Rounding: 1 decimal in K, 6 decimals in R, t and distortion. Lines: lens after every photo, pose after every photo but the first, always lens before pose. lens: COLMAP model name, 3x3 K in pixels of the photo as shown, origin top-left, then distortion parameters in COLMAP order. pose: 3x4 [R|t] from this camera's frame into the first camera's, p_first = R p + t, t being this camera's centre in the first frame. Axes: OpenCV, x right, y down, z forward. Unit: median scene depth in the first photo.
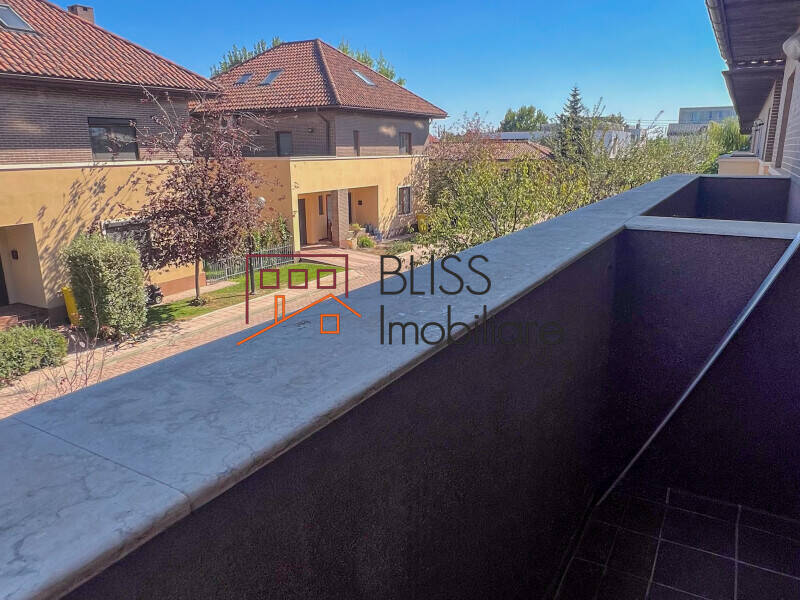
lens RADIAL K [[581.6, 0, 400.0], [0, 581.6, 300.0], [0, 0, 1]] dist [-0.003696, -0.000536]
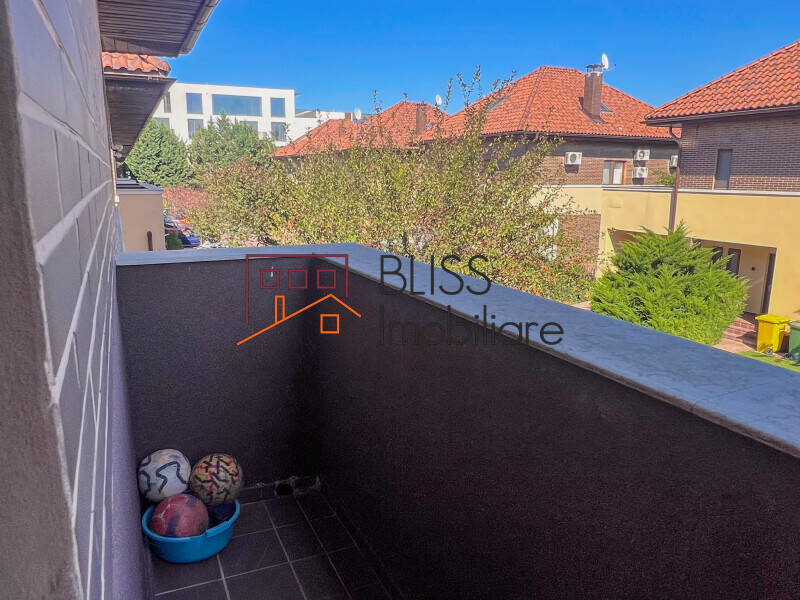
lens RADIAL K [[581.6, 0, 400.0], [0, 581.6, 300.0], [0, 0, 1]] dist [-0.003696, -0.000536]
pose [[-0.567733, 0.162674, -0.806980, 1.528839], [-0.221983, 0.913716, 0.340362, -0.355059], [0.792719, 0.372371, -0.482636, 1.040629]]
